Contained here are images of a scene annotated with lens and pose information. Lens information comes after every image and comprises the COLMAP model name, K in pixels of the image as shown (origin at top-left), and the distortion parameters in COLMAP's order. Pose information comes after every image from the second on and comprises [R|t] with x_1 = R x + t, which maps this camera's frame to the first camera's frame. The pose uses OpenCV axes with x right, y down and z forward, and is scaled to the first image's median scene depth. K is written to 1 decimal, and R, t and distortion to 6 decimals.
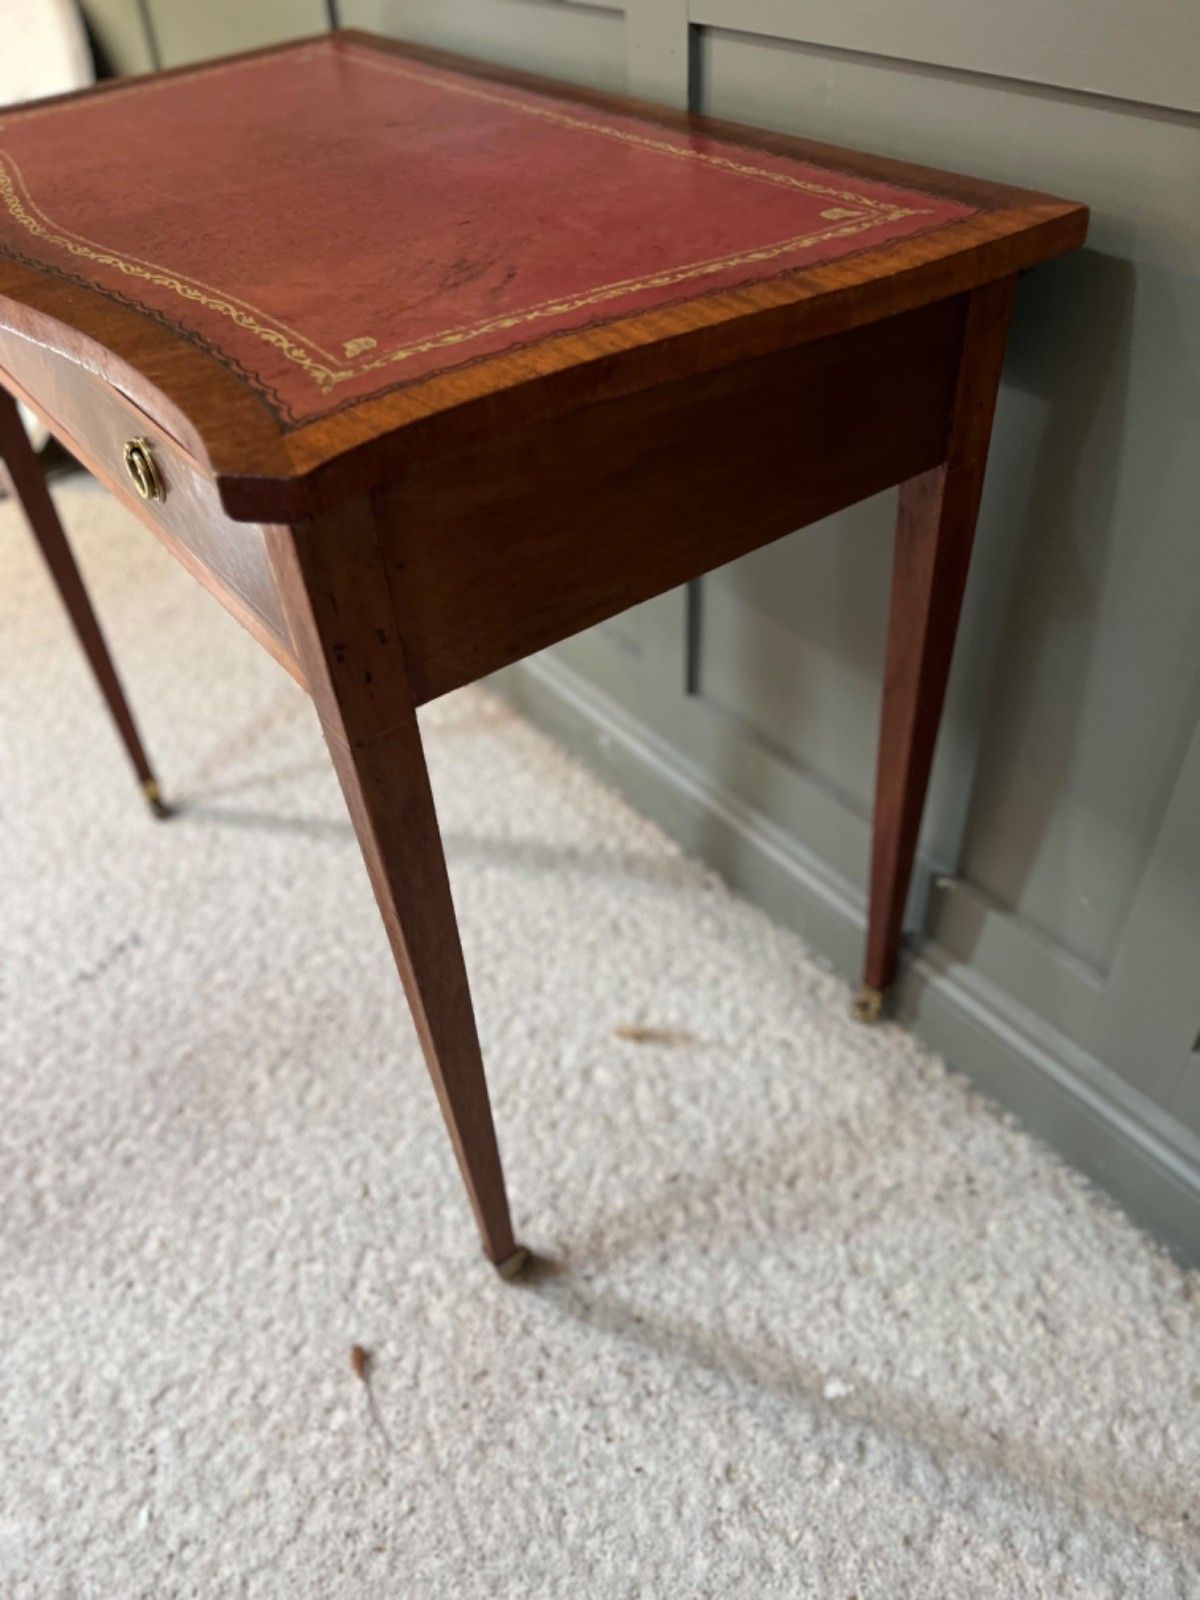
lens RADIAL K [[1231.4, 0, 596.2], [0, 1231.4, 802.9], [0, 0, 1]] dist [0.062235, -0.078529]
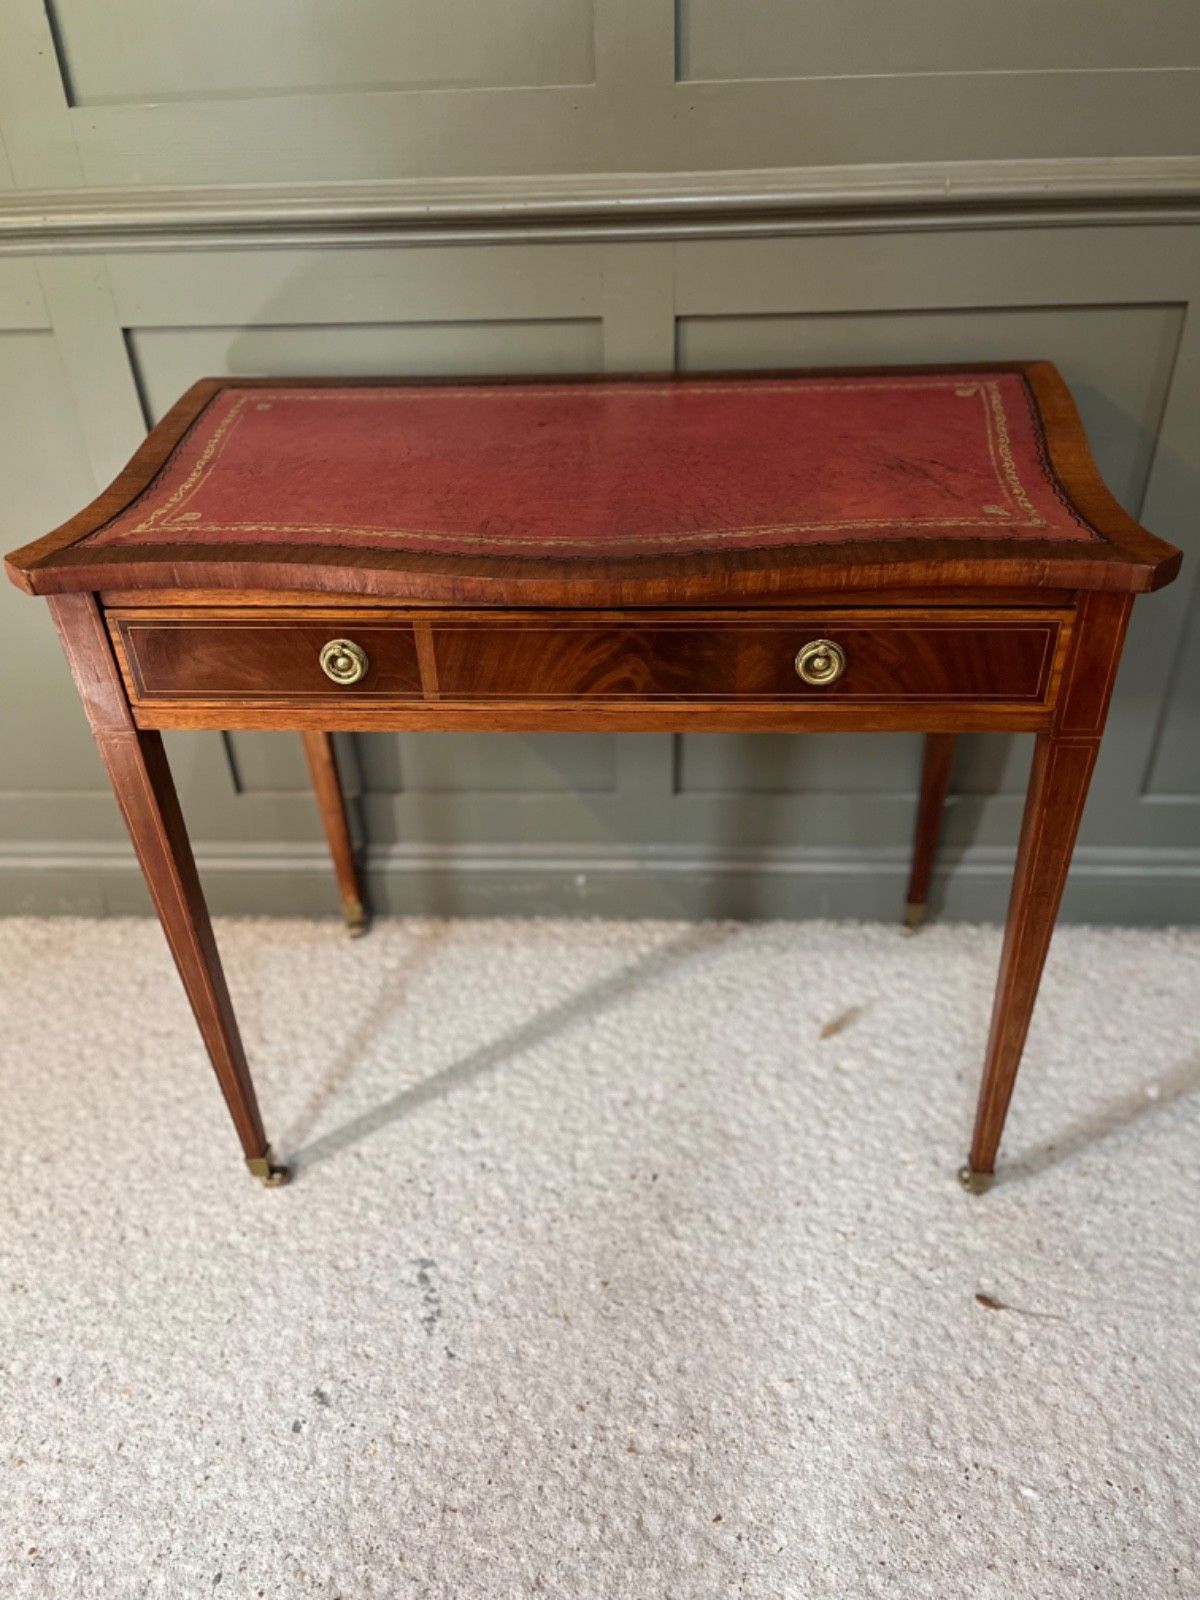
lens RADIAL K [[1231.4, 0, 605.5], [0, 1231.4, 793.7], [0, 0, 1]] dist [0.062235, -0.078529]
pose [[0.640055, -0.402102, 0.654709, -1.024606], [0.504969, 0.862387, 0.035985, -0.221024], [-0.579082, 0.307575, 0.755024, 0.125309]]
